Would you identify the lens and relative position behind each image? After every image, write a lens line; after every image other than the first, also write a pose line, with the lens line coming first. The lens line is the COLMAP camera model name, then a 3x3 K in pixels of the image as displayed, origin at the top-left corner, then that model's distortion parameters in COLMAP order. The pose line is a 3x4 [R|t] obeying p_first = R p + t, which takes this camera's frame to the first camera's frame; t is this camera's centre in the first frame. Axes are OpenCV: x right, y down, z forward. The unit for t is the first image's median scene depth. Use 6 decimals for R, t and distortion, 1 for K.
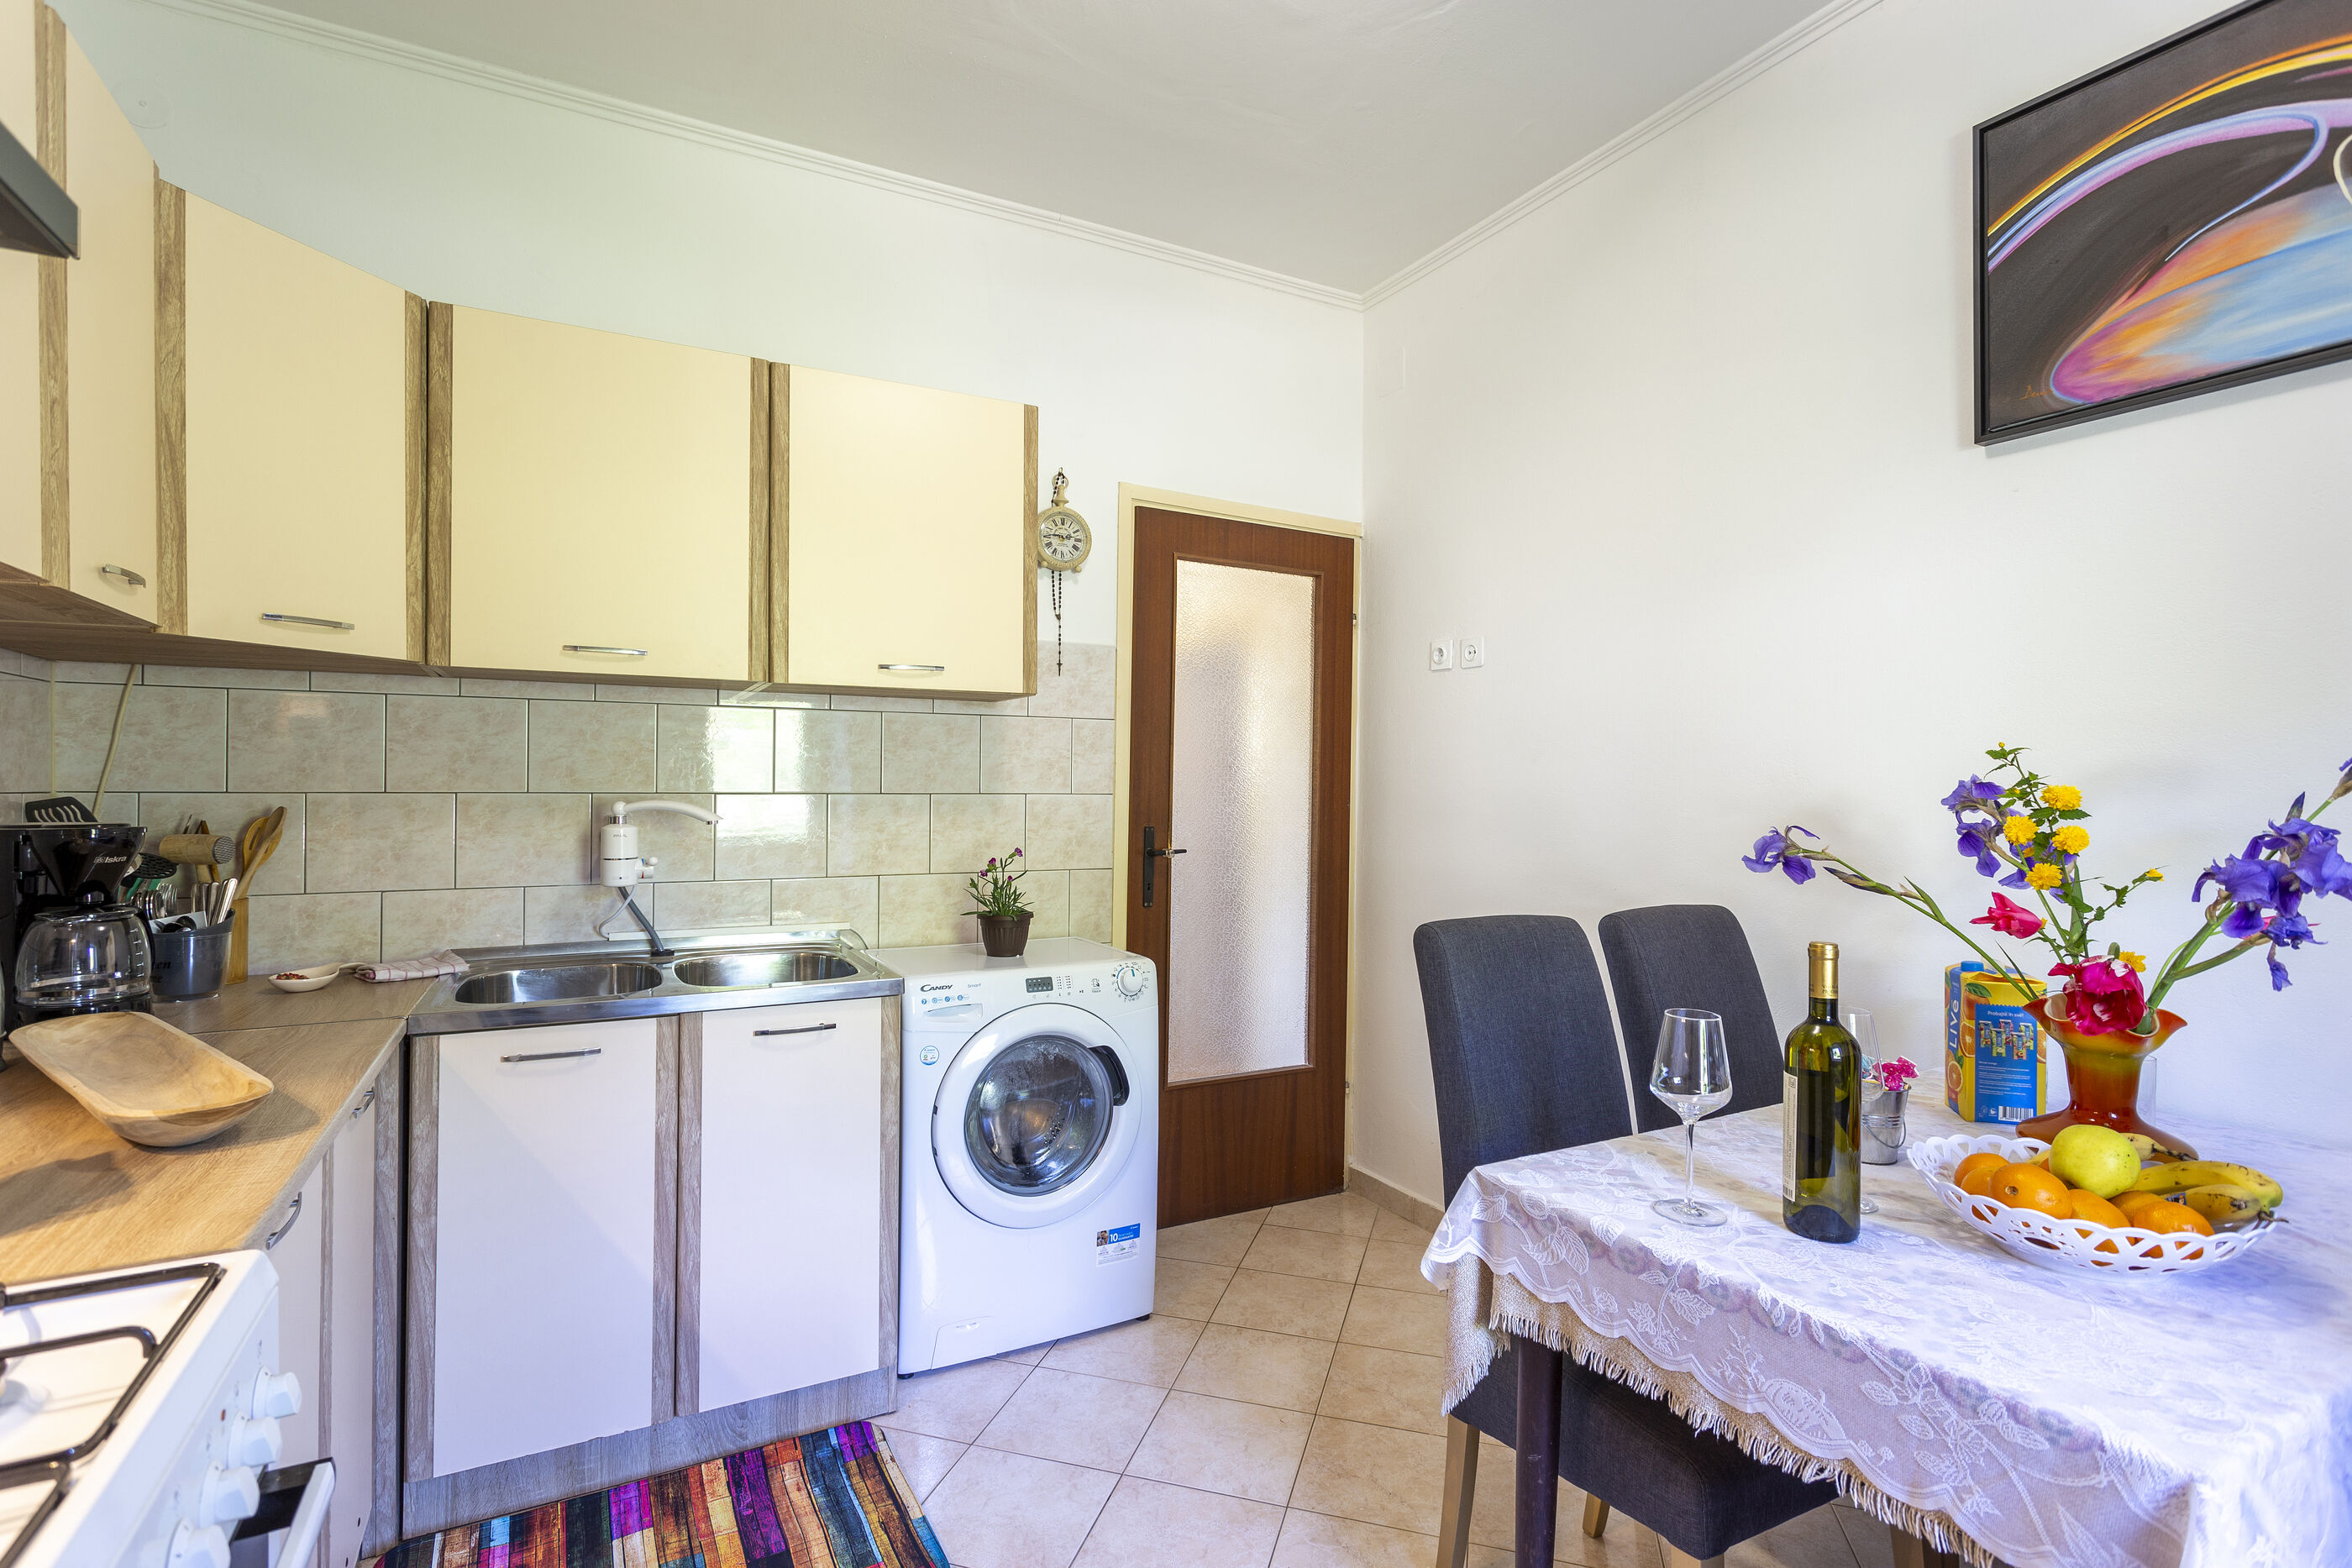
lens RADIAL K [[1119.8, 0, 1175.7], [0, 1119.8, 781.3], [0, 0, 1]] dist [0.000986, 0.000037]
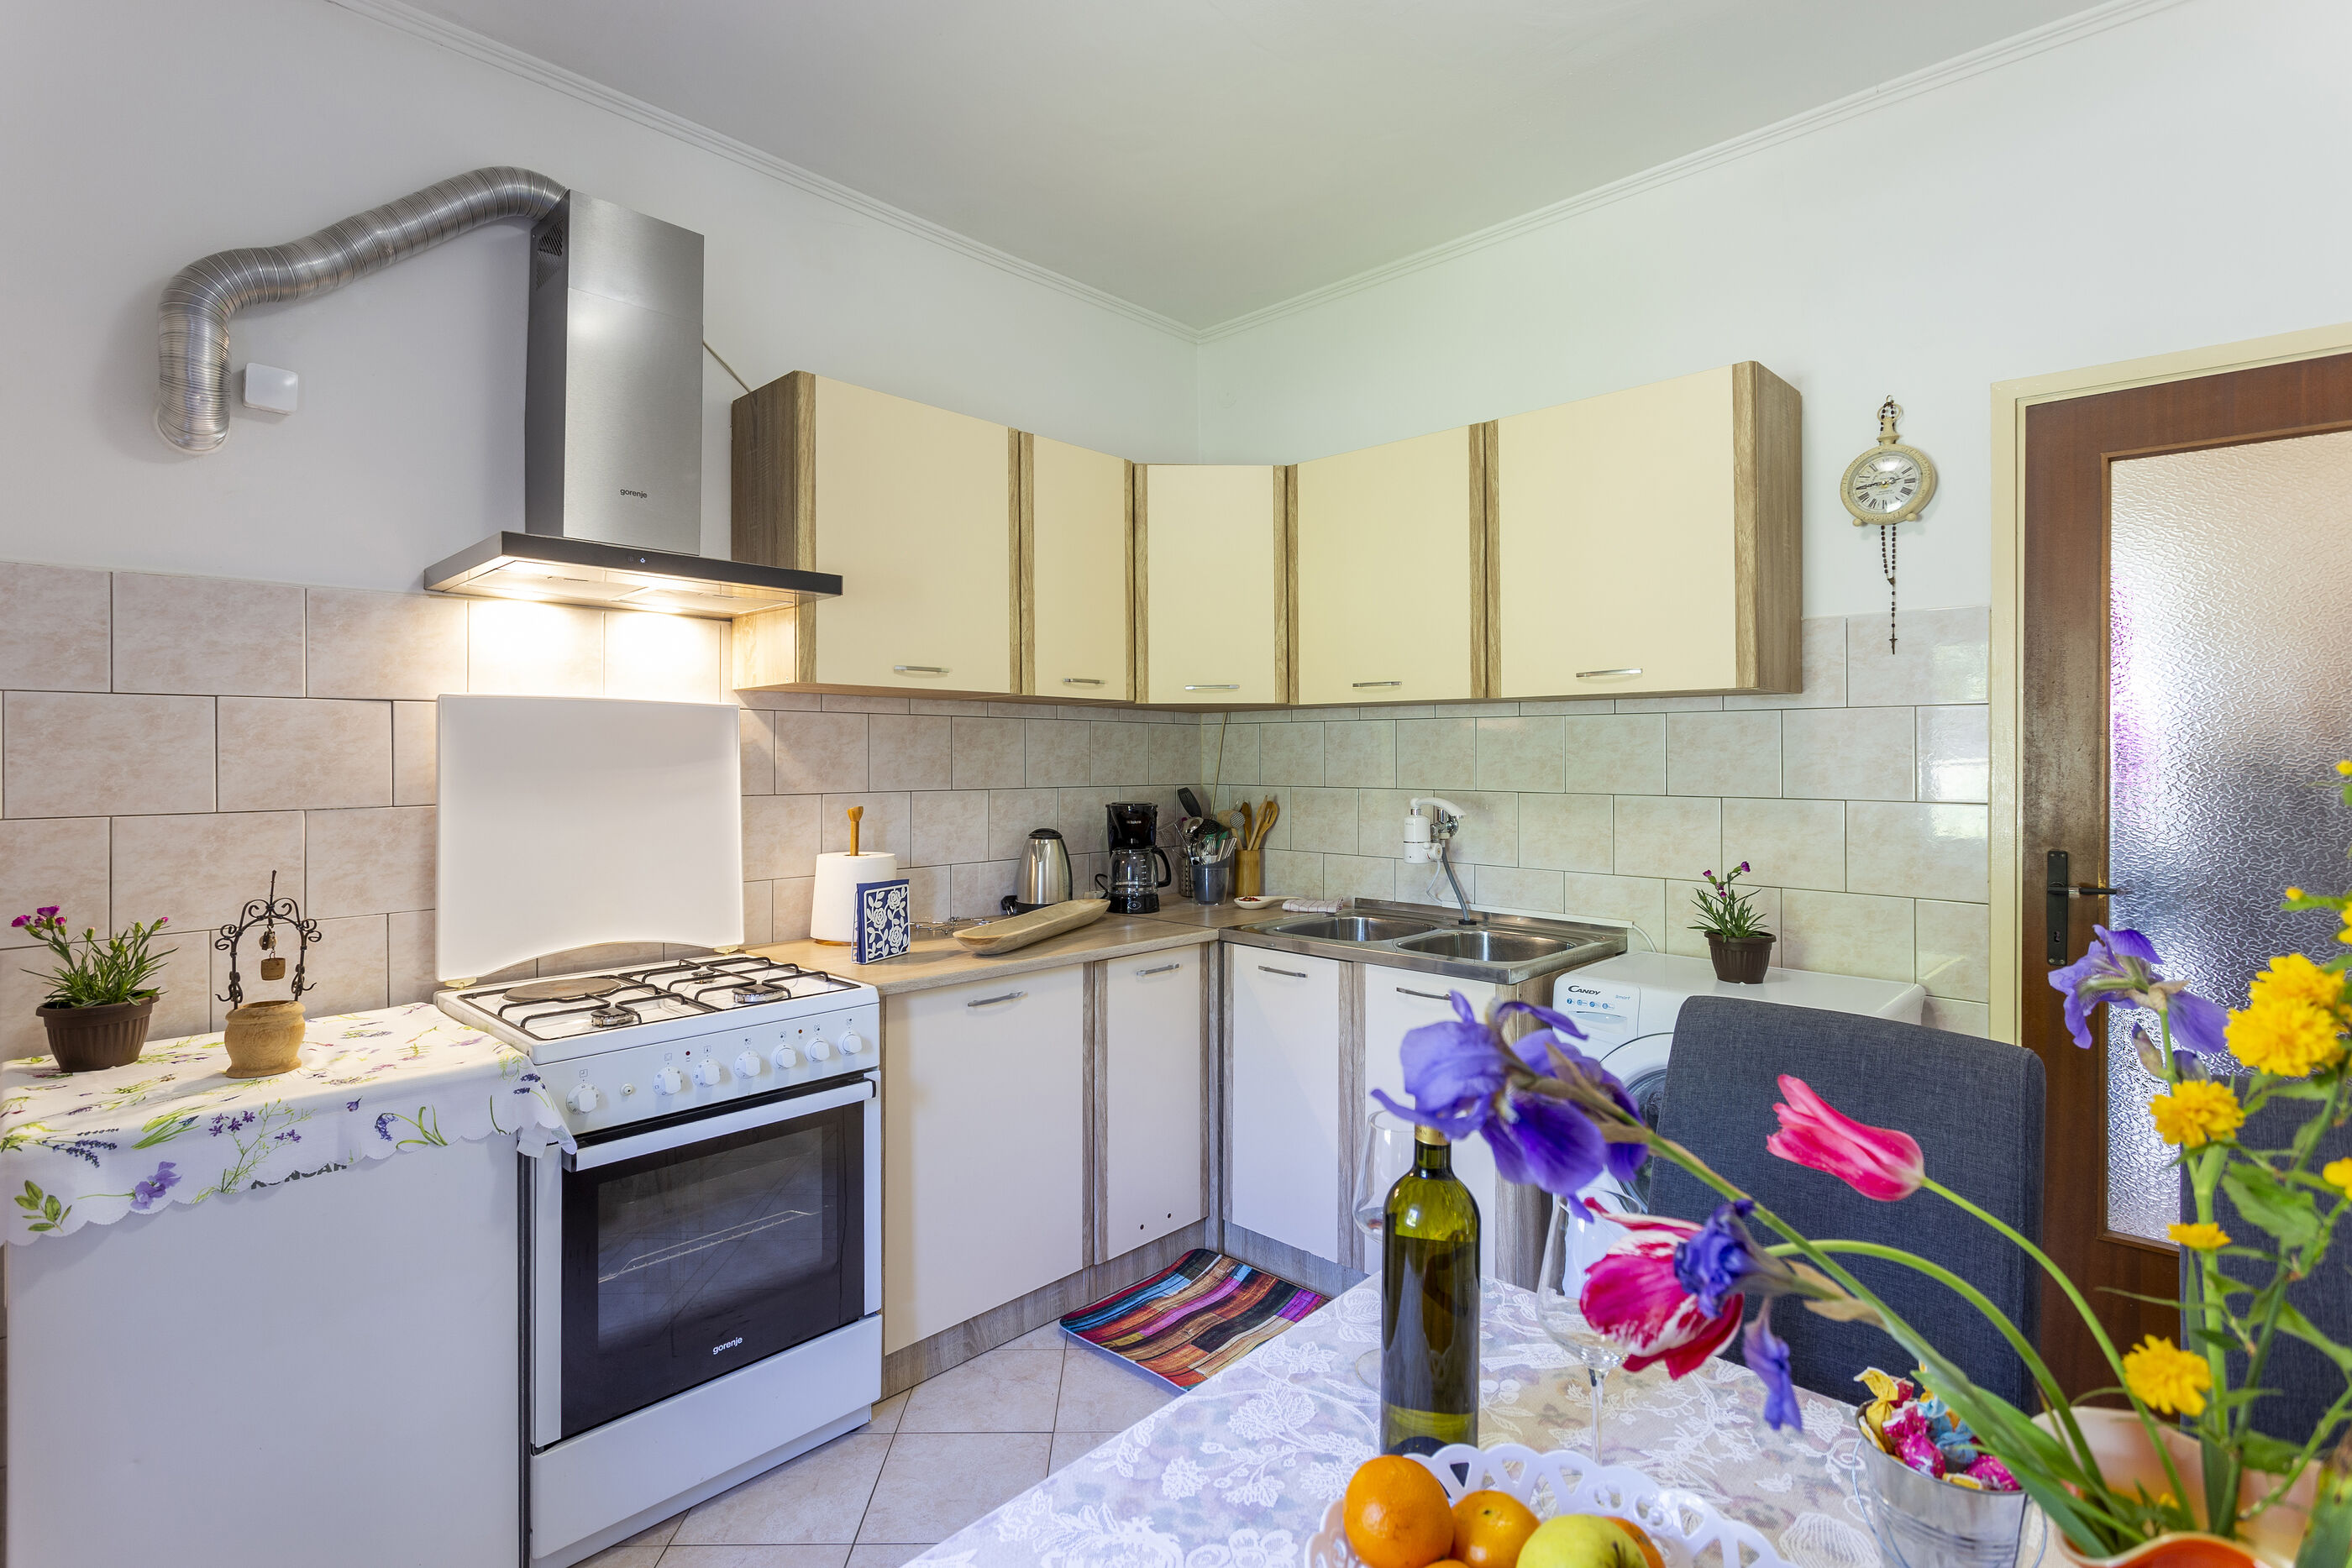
lens RADIAL K [[1119.8, 0, 1179.5], [0, 1119.8, 753.5], [0, 0, 1]] dist [0.000986, 0.000037]
pose [[0.306829, -0.009213, -0.951720, 0.726728], [0.001114, 0.999956, -0.009321, -0.023490], [0.951764, 0.001800, 0.306826, 0.387897]]
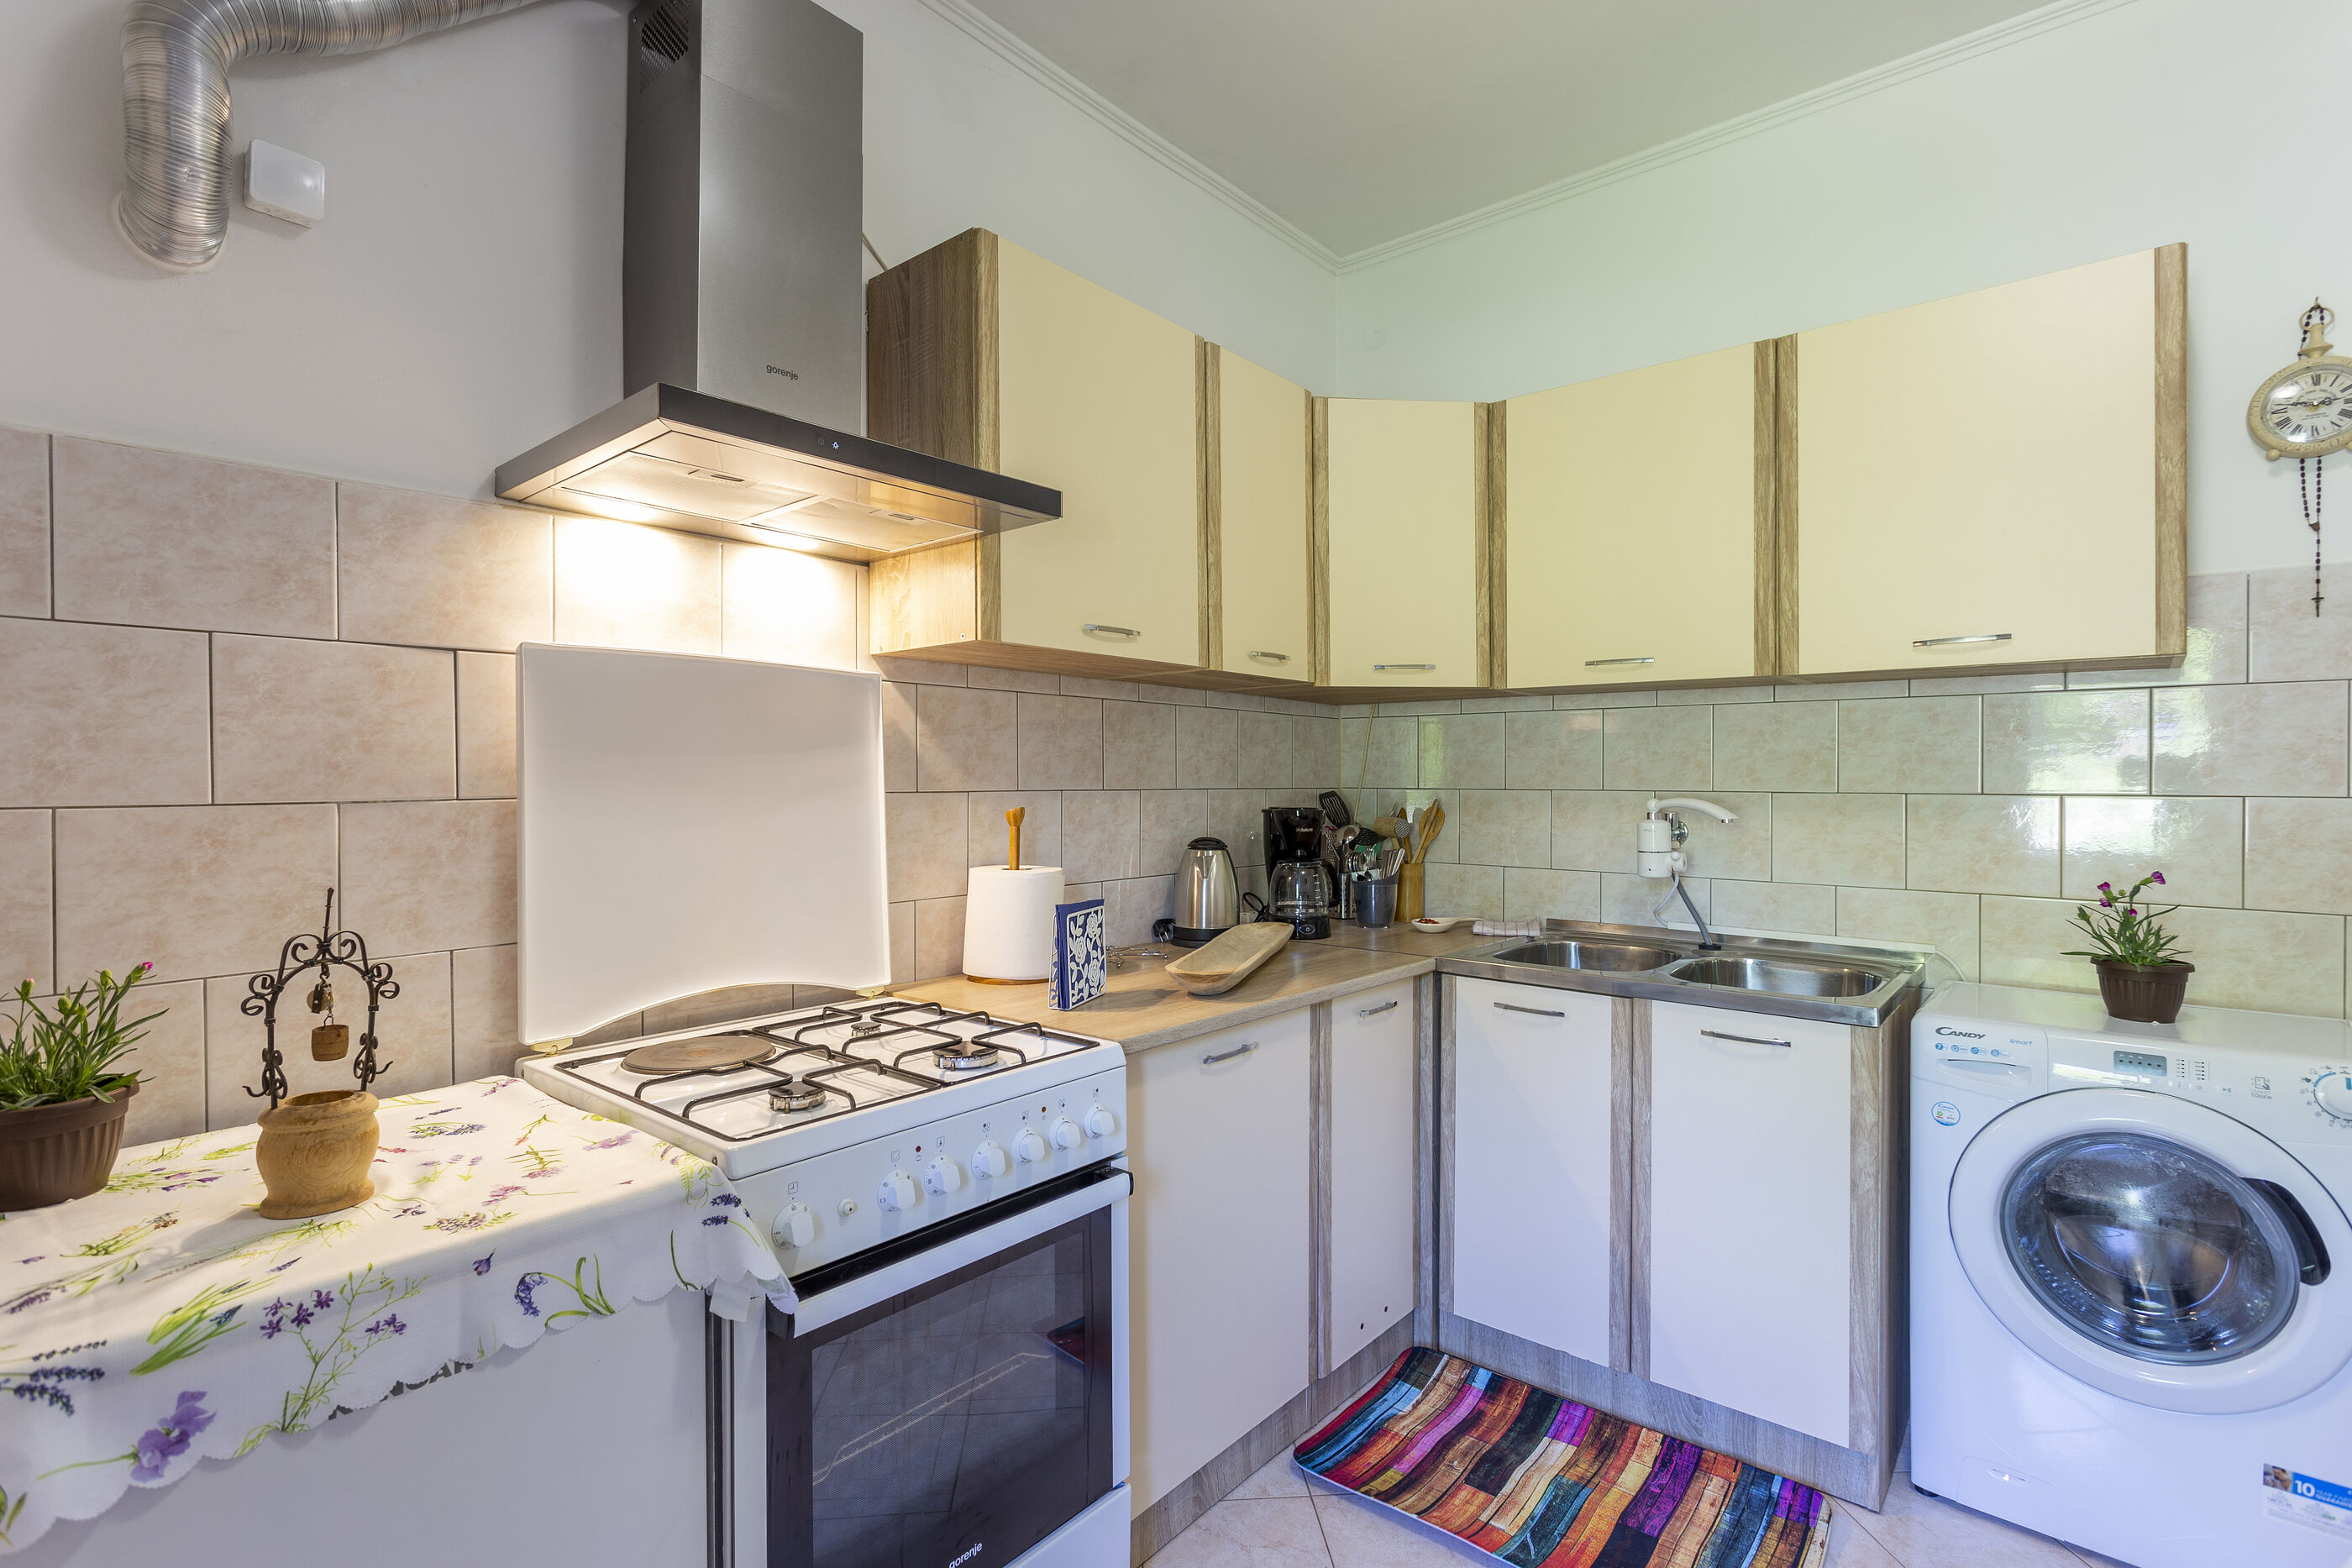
lens RADIAL K [[1119.8, 0, 1164.4], [0, 1119.8, 786.0], [0, 0, 1]] dist [0.000986, 0.000037]
pose [[0.351904, 0.000214, -0.936036, 0.388979], [0.001653, 0.999998, 0.000850, 0.004471], [0.936035, -0.001847, 0.351903, 0.200701]]
